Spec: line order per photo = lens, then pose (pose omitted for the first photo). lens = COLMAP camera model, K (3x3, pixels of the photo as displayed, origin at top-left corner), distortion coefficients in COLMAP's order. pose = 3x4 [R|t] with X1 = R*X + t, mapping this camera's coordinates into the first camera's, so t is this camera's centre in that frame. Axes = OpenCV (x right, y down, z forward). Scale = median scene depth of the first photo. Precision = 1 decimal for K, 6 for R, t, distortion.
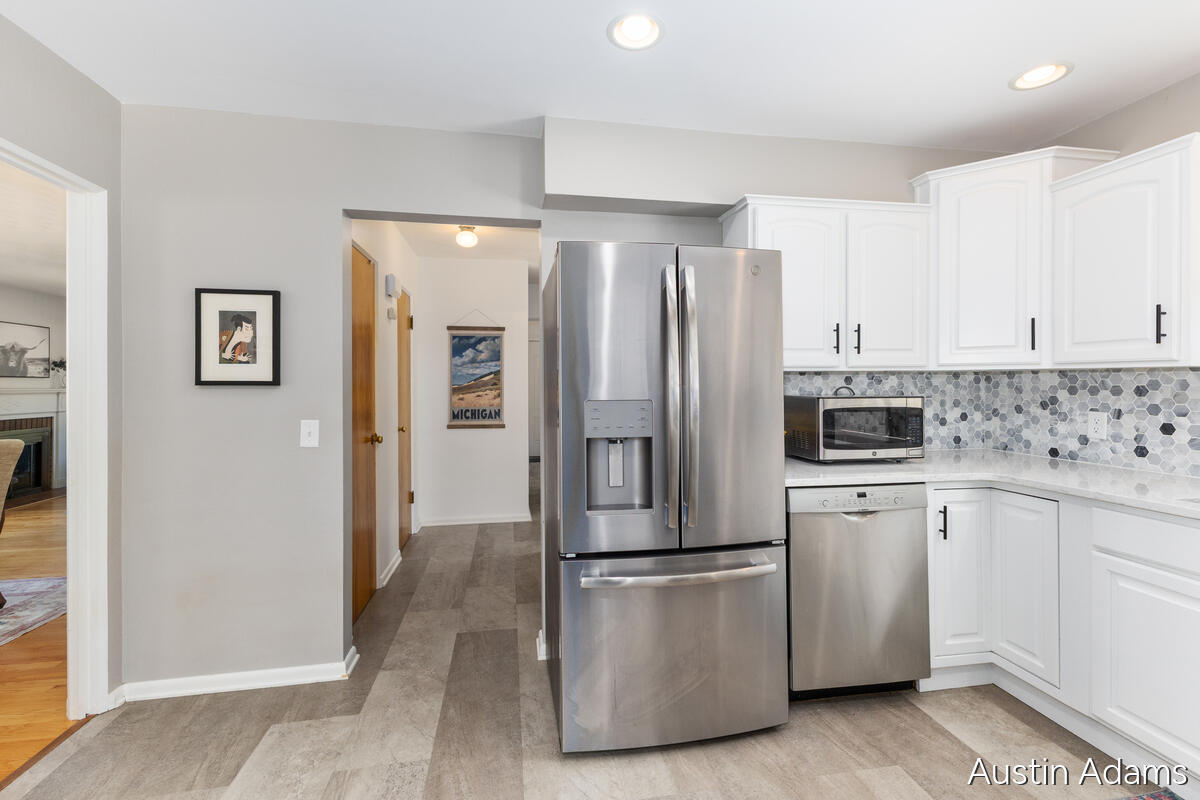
lens RADIAL K [[543.2, 0, 605.1], [0, 543.2, 385.0], [0, 0, 1]] dist [0.024756, 0.000259]
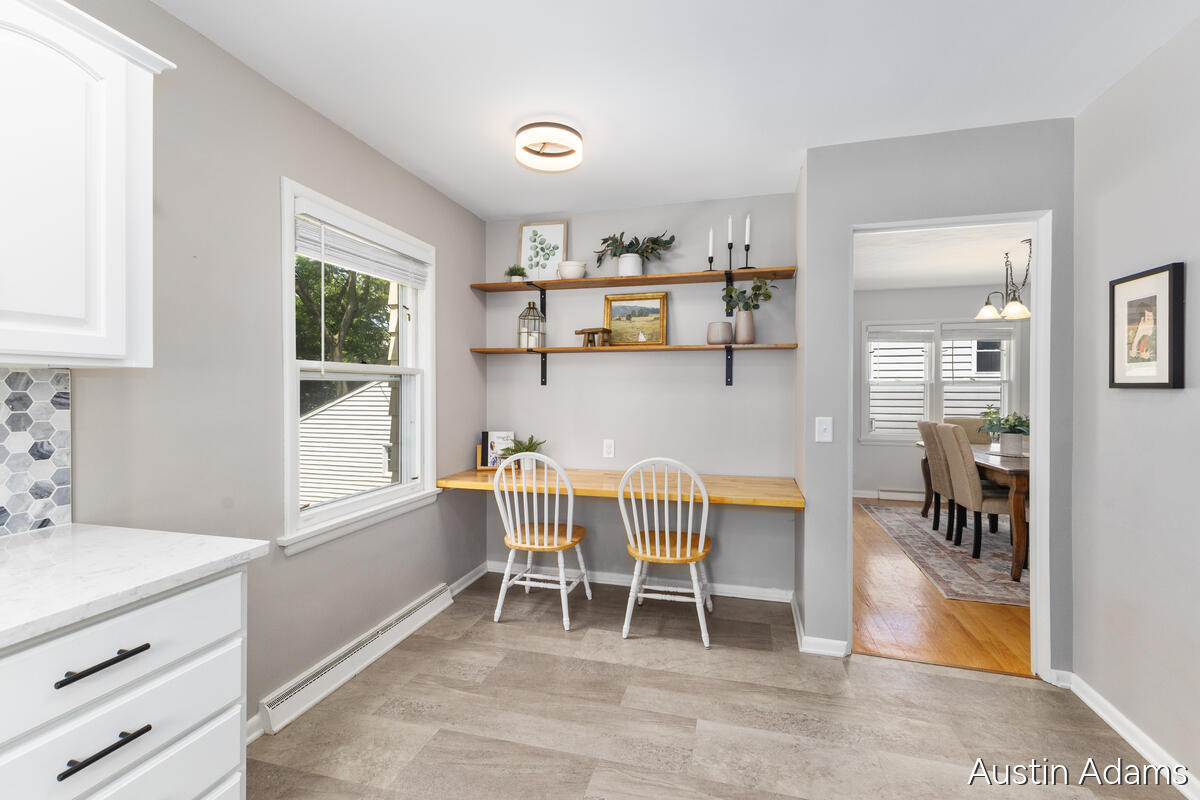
lens RADIAL K [[521.2, 0, 597.2], [0, 521.2, 389.1], [0, 0, 1]] dist [0.014671, -0.000323]
pose [[-0.435036, 0.006062, -0.900393, 0.410223], [0.000959, 0.999980, 0.006269, -0.003924], [0.900413, 0.001864, -0.435033, 0.613305]]
